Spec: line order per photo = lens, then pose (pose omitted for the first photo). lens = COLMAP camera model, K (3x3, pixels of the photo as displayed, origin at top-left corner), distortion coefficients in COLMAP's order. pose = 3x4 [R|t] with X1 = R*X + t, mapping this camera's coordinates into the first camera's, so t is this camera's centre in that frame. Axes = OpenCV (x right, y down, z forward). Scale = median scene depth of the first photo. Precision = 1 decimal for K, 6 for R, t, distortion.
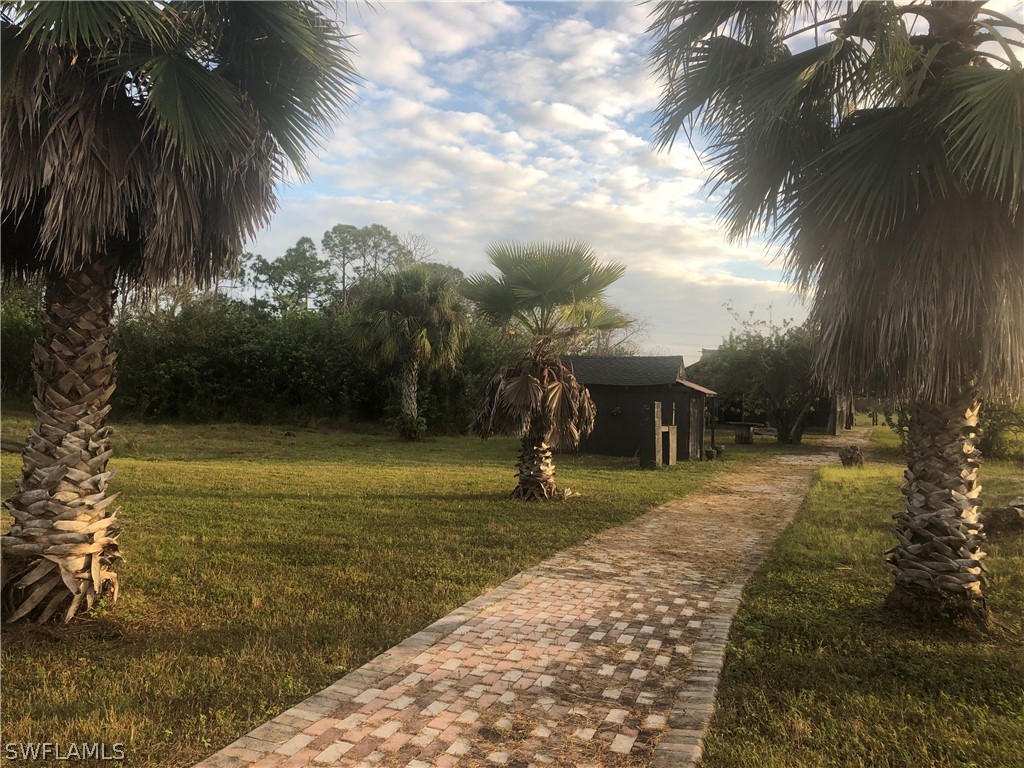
lens RADIAL K [[830.6, 0, 510.2], [0, 830.6, 358.6], [0, 0, 1]] dist [0.105236, -0.000501]
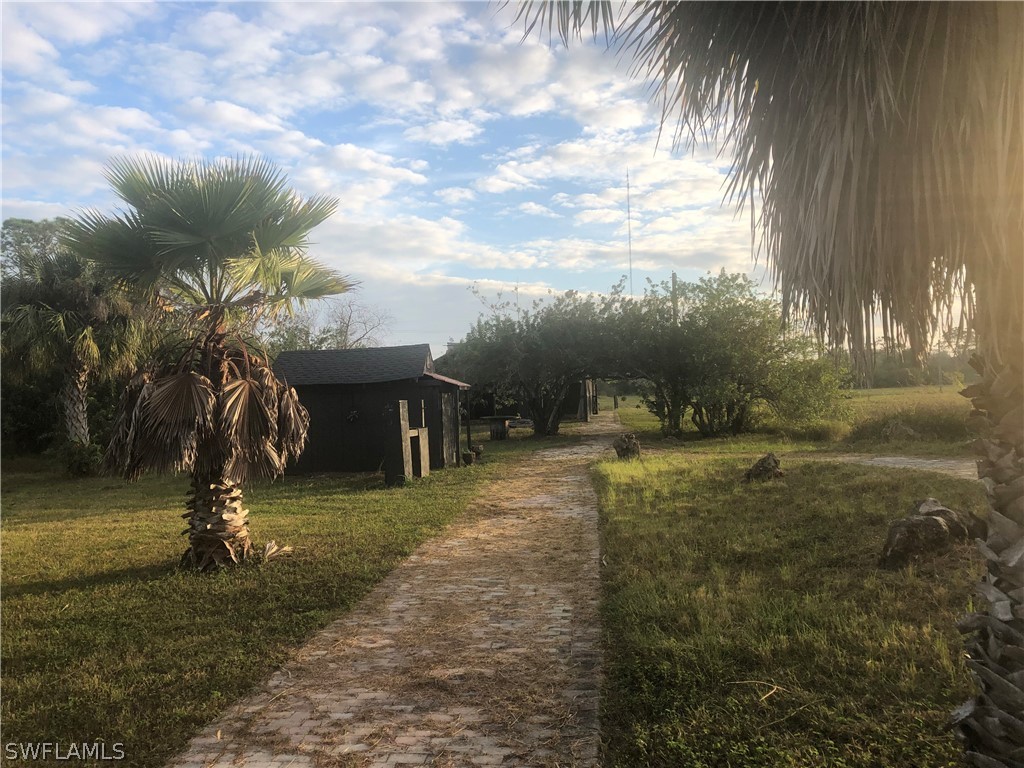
lens RADIAL K [[834.2, 0, 512.0], [0, 834.2, 384.0], [0, 0, 1]] dist [0.045326, 0.000588]
pose [[0.952168, -0.068255, 0.297854, 0.045558], [0.059614, 0.997498, 0.038009, 0.013863], [-0.299703, -0.018435, 0.953854, 0.237211]]
